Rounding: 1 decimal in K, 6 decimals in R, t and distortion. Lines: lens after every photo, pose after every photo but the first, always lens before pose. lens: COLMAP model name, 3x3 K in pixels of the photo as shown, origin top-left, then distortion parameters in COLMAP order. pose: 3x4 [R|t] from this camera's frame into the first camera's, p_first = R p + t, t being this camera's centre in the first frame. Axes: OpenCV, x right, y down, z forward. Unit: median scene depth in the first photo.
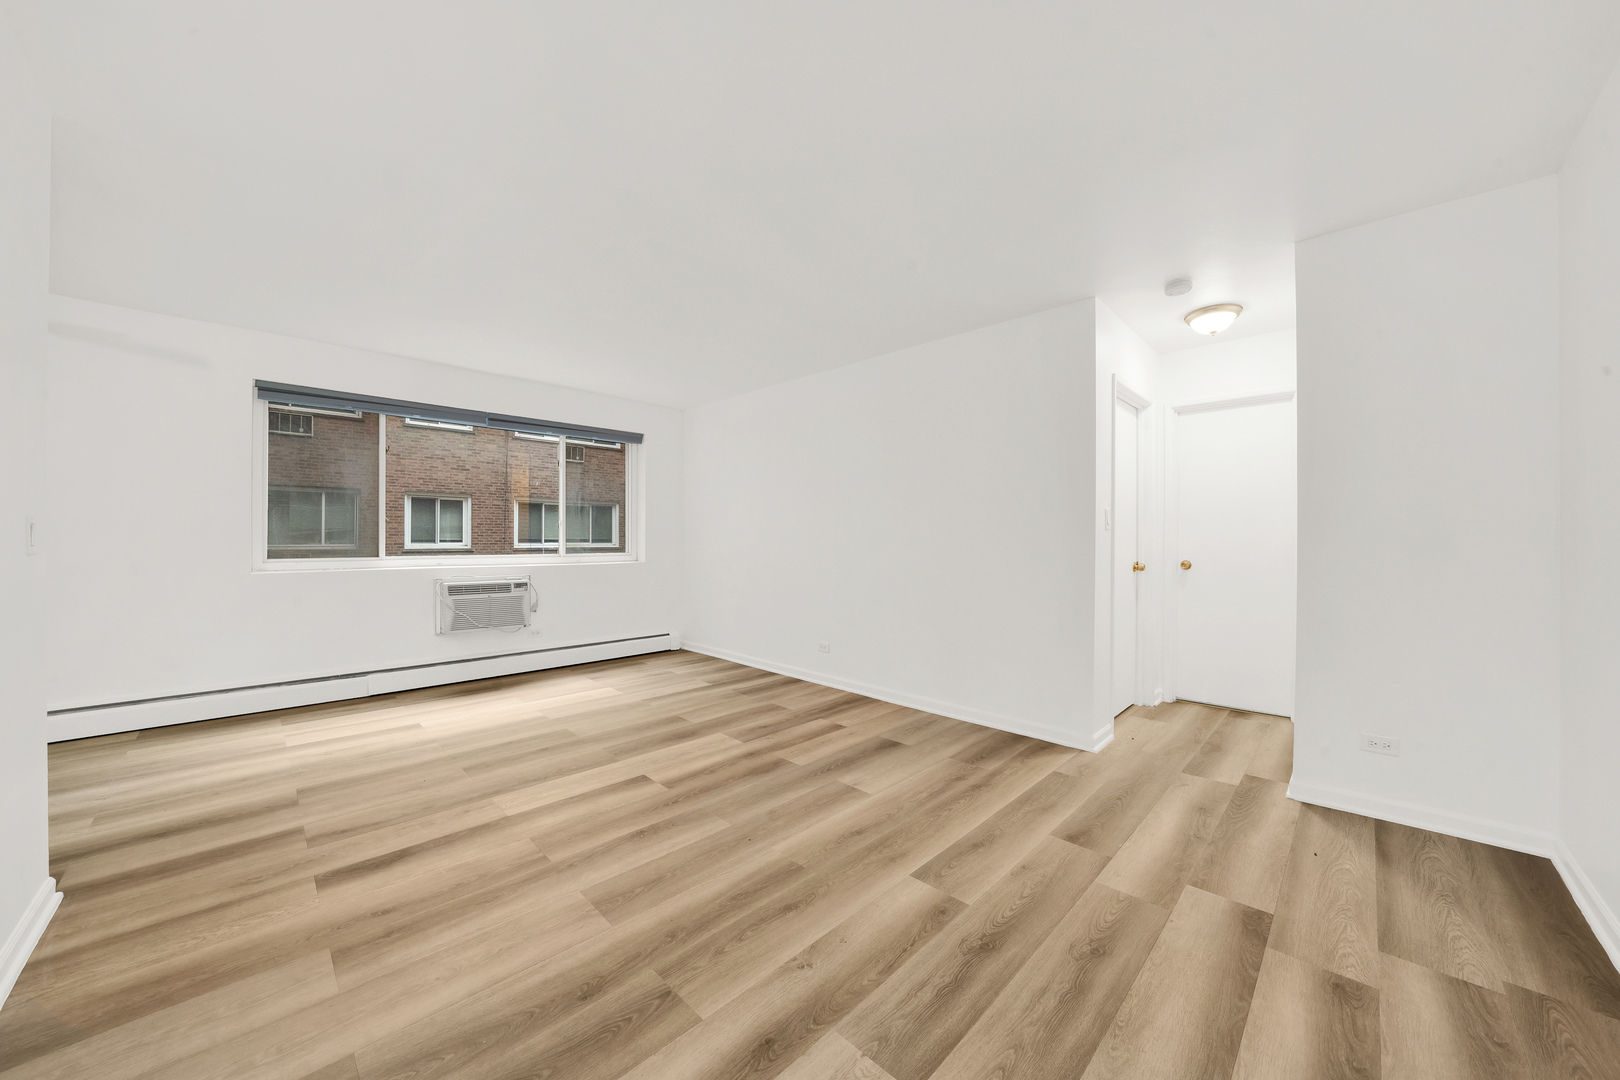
lens RADIAL K [[569.8, 0, 816.5], [0, 569.8, 535.4], [0, 0, 1]] dist [-0.018472, 0.000346]
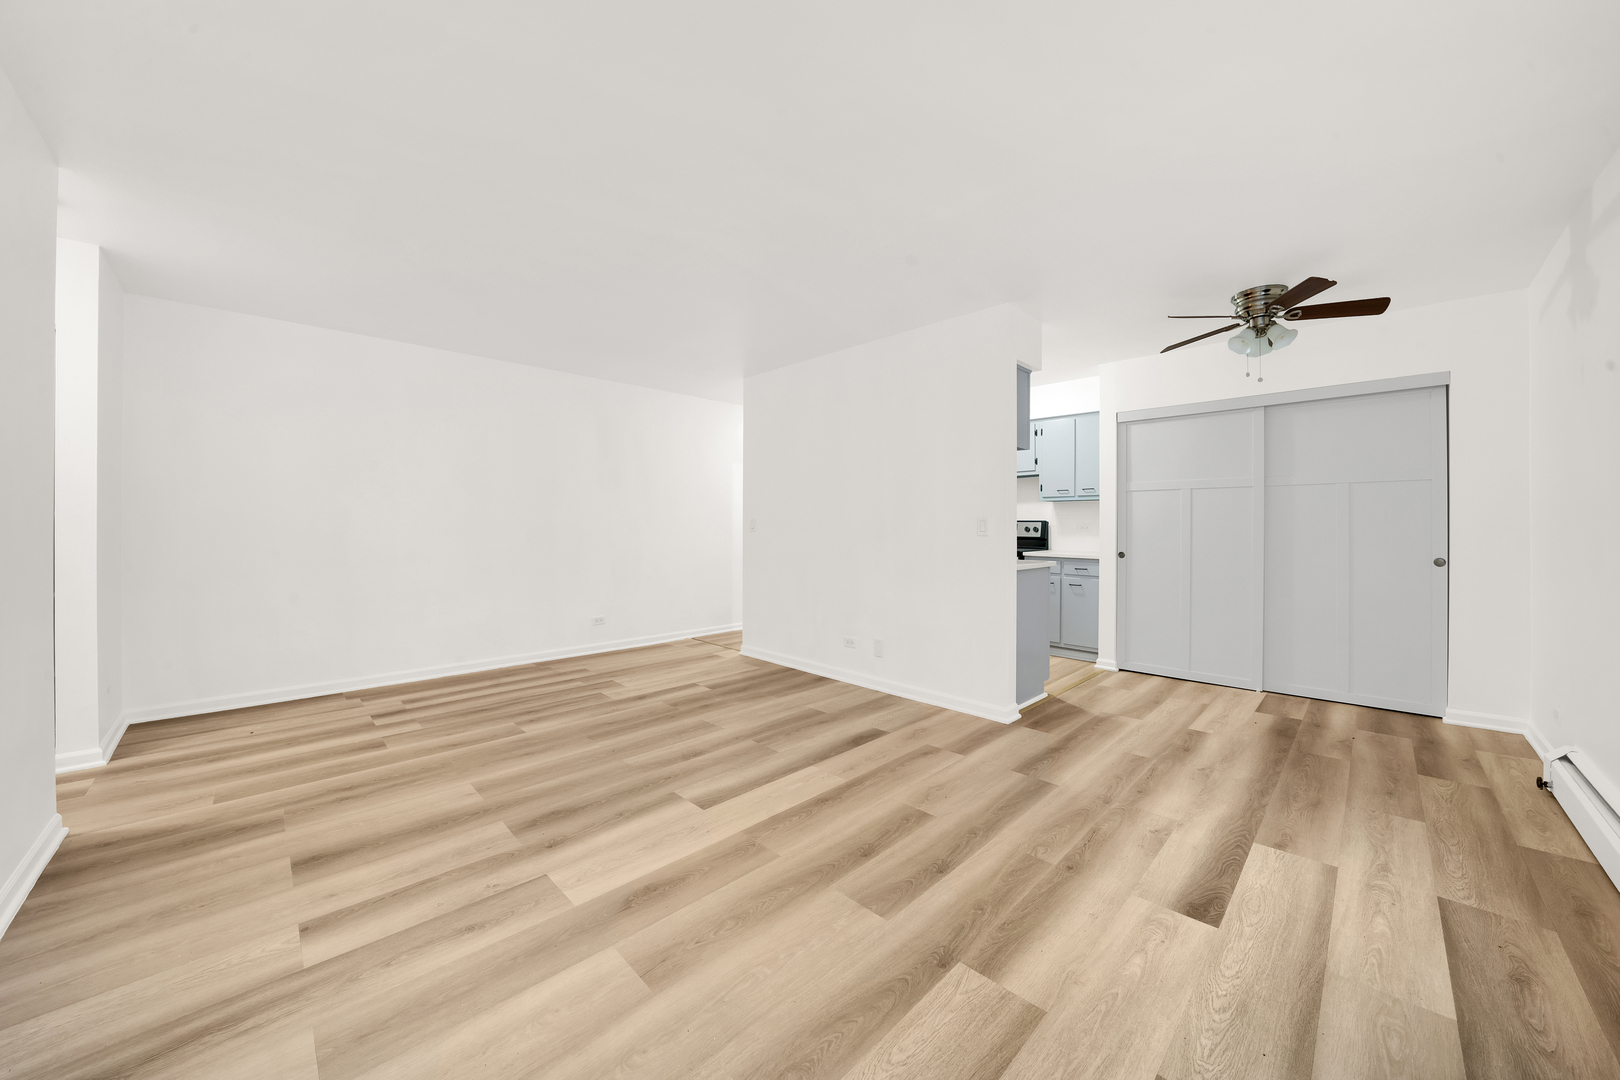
lens RADIAL K [[569.8, 0, 816.5], [0, 569.8, 535.4], [0, 0, 1]] dist [-0.018472, 0.000346]
pose [[-0.999969, -0.005830, 0.005365, -0.465994], [-0.005798, 0.999965, 0.005978, 0.012867], [-0.005400, 0.005947, -0.999968, 1.806447]]
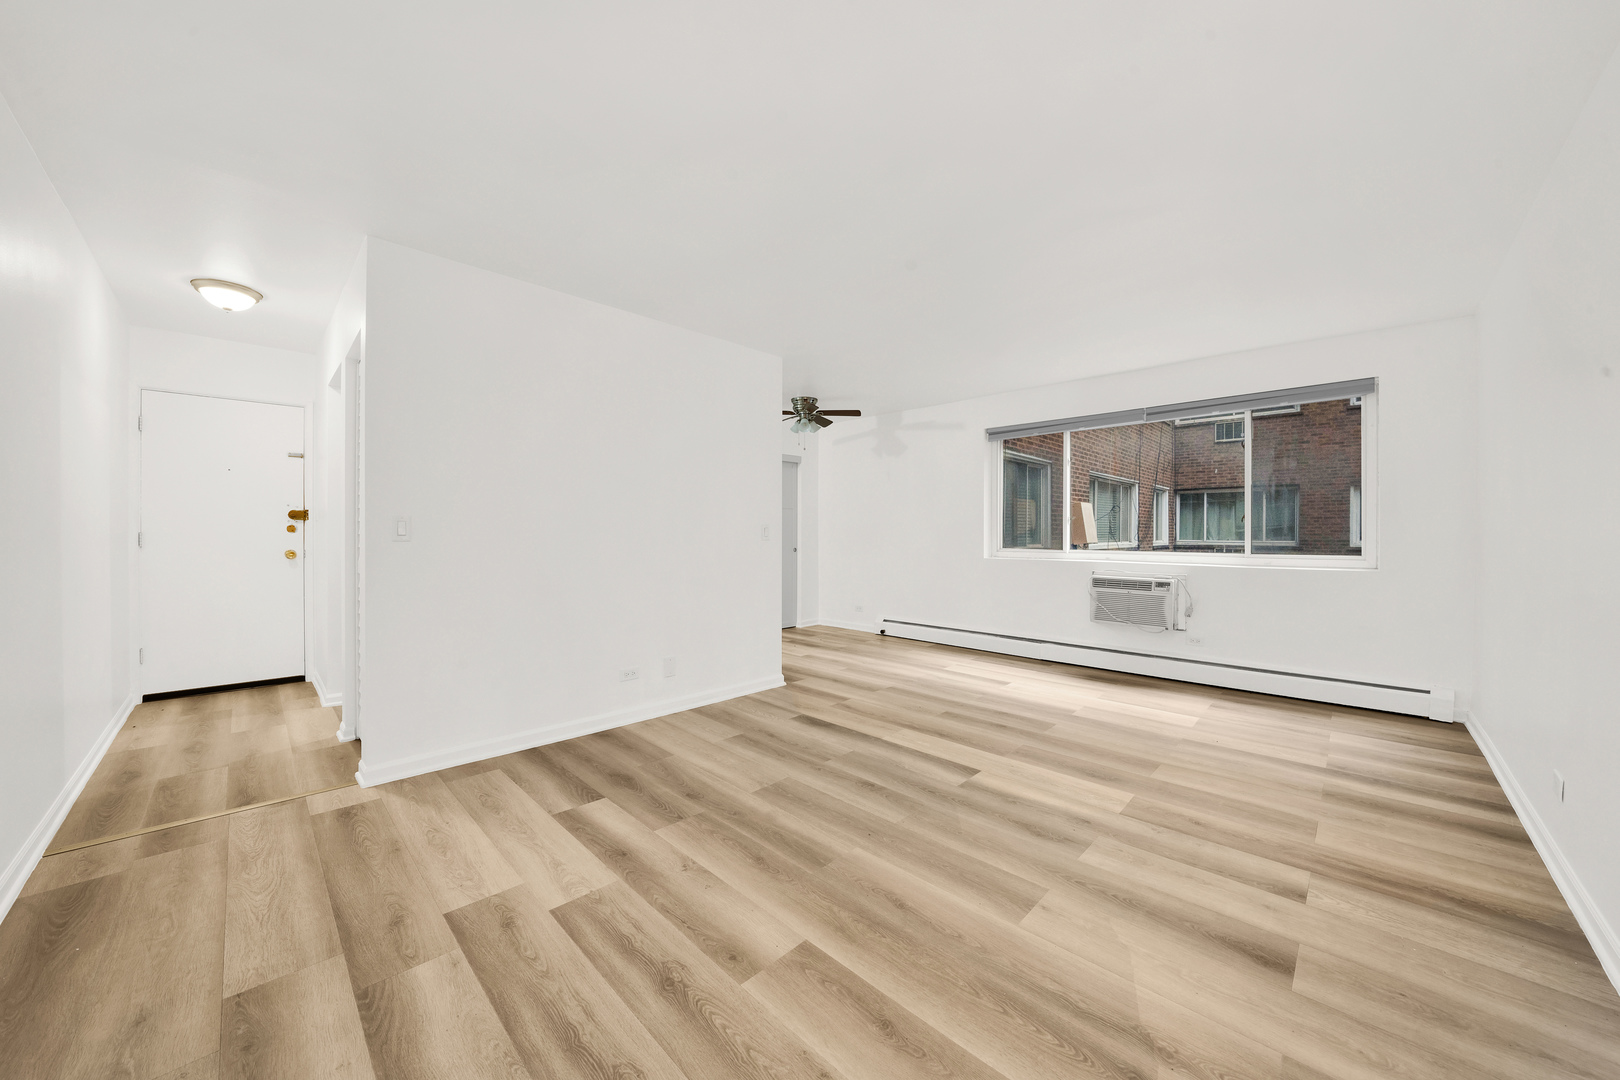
lens RADIAL K [[569.8, 0, 816.5], [0, 569.8, 535.4], [0, 0, 1]] dist [-0.018472, 0.000346]
pose [[0.004527, -0.001362, -0.999989, 0.680594], [0.003955, 0.999991, -0.001344, 0.009067], [0.999982, -0.003949, 0.004533, 0.699556]]
